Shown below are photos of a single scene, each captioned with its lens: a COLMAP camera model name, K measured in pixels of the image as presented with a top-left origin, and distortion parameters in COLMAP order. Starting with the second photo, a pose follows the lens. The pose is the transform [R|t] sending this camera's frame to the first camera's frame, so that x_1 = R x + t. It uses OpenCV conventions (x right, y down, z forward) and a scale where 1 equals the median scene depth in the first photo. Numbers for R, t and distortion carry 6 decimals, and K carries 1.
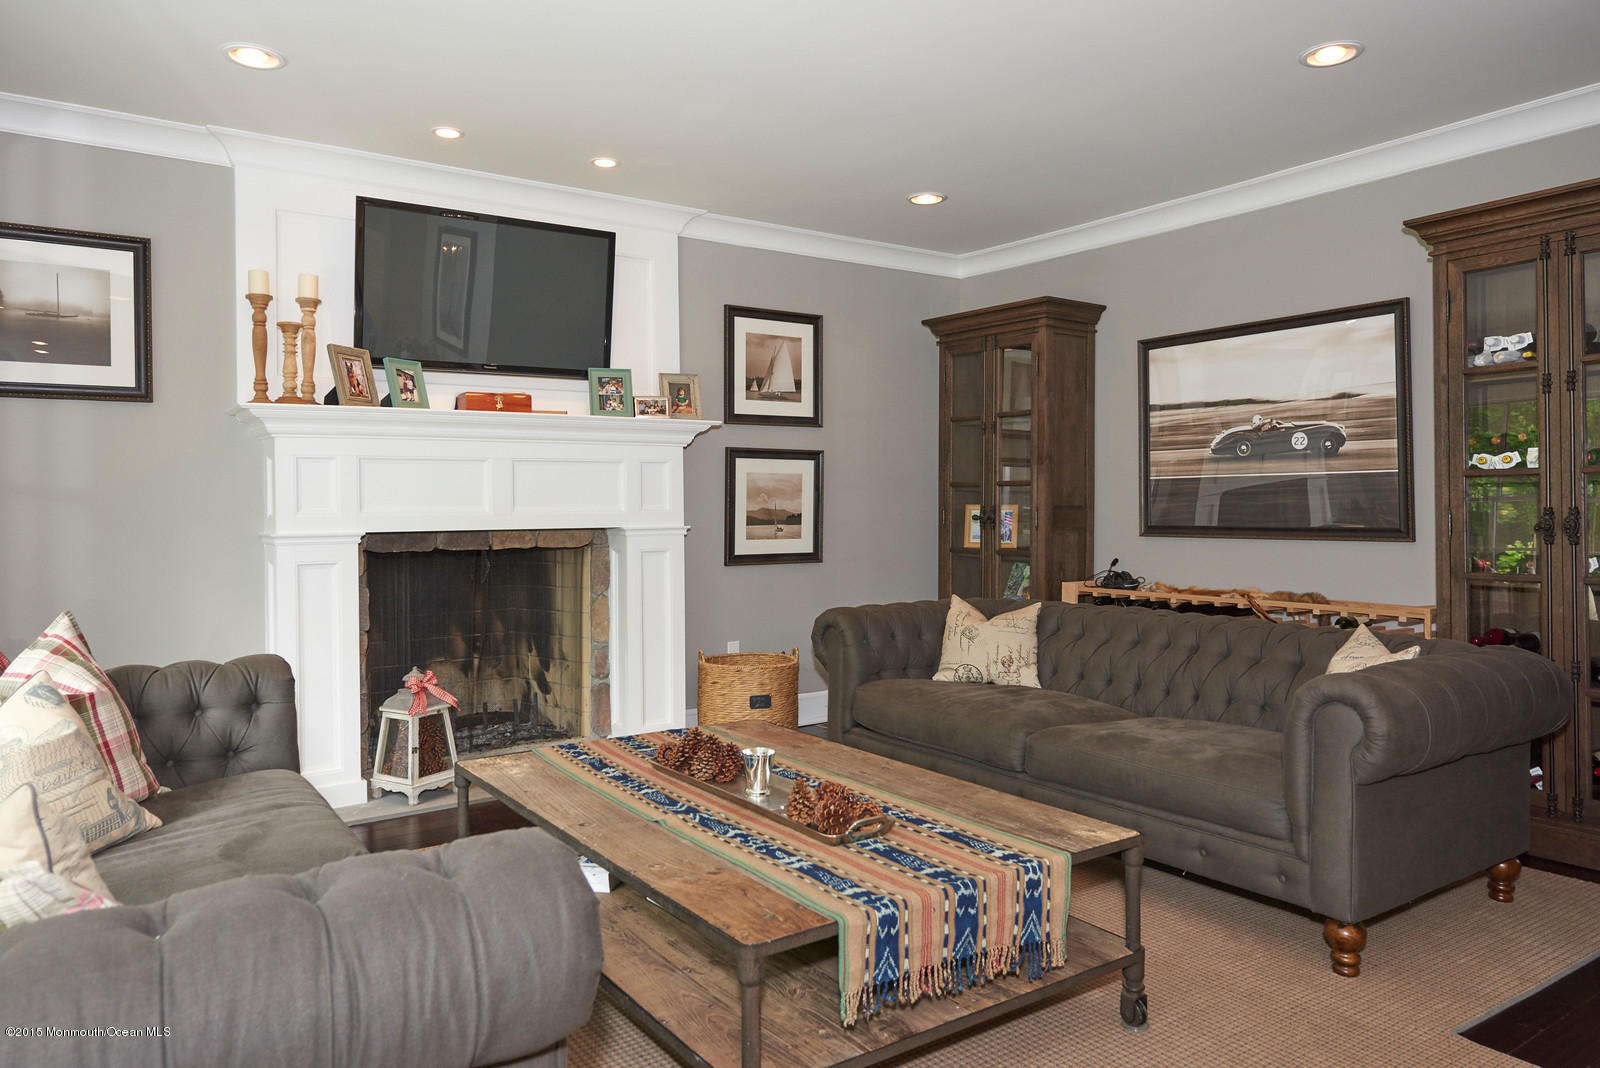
lens RADIAL K [[1083.1, 0, 800.1], [0, 1083.1, 509.8], [0, 0, 1]] dist [-0.000598, -0.000613]
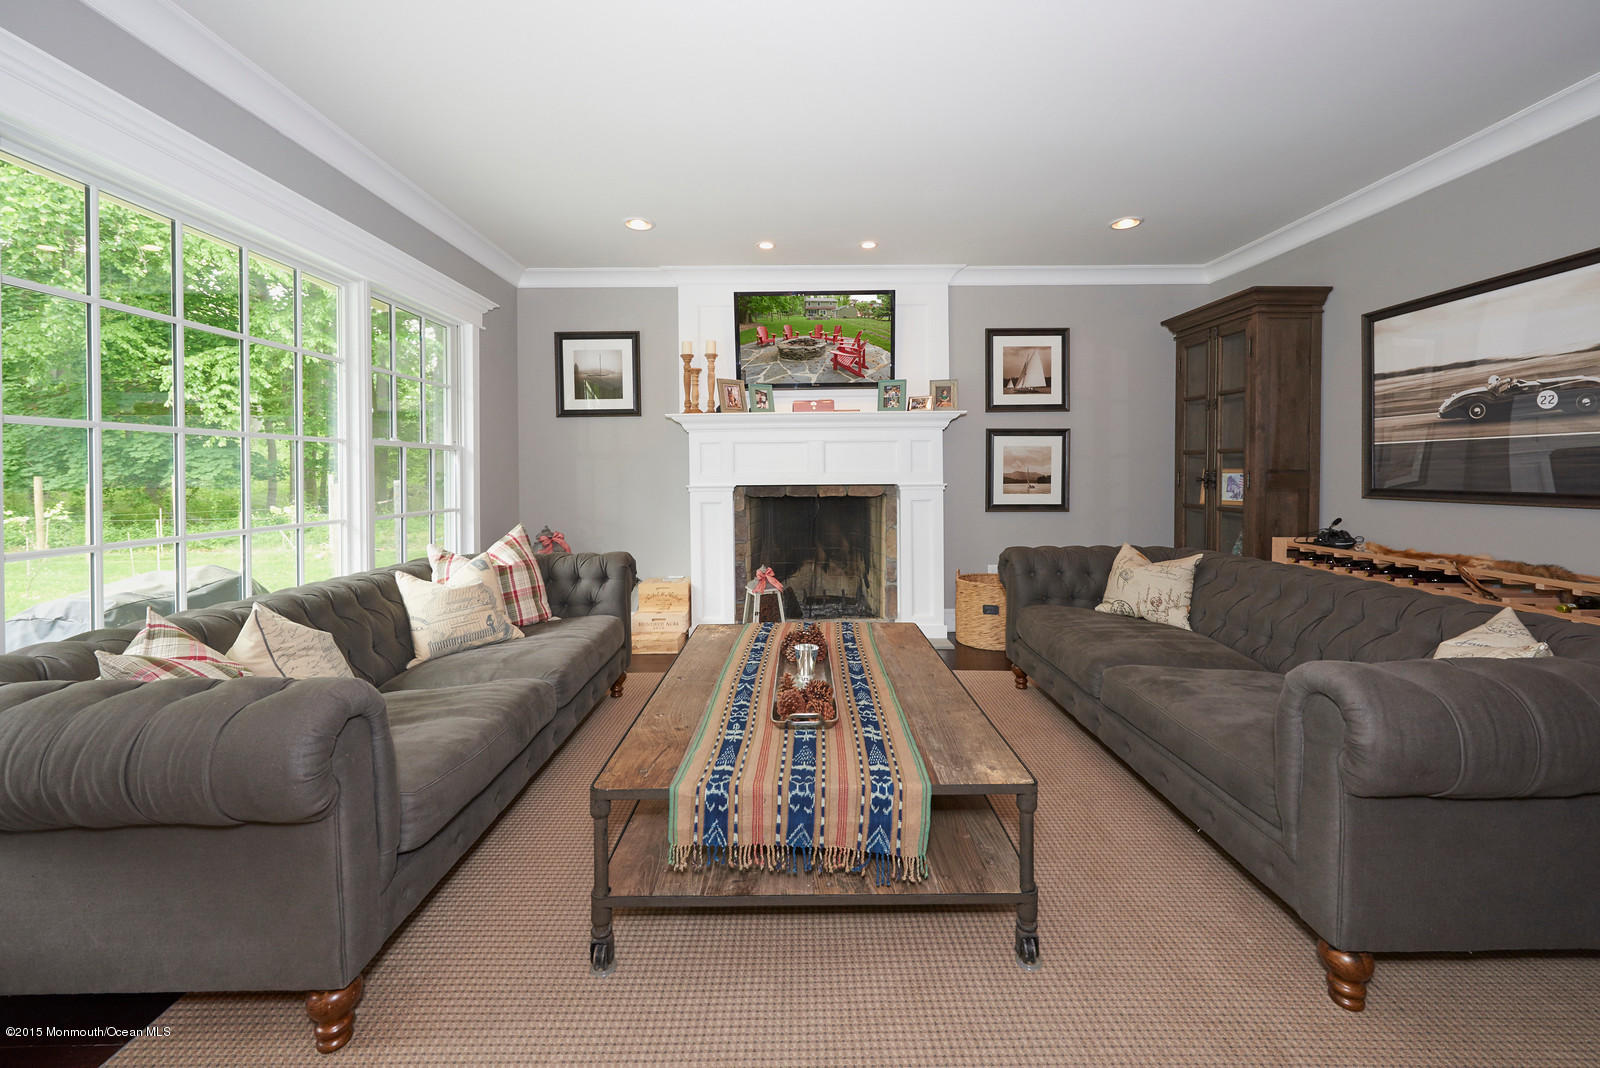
lens RADIAL K [[646.3, 0, 800.8], [0, 646.3, 479.3], [0, 0, 1]] dist [-0.000043, -0.000130]
pose [[0.823979, 0.008289, -0.566559, 0.236343], [-0.001439, 0.999920, 0.012537, -0.001634], [0.566618, -0.009516, 0.823926, 0.175625]]
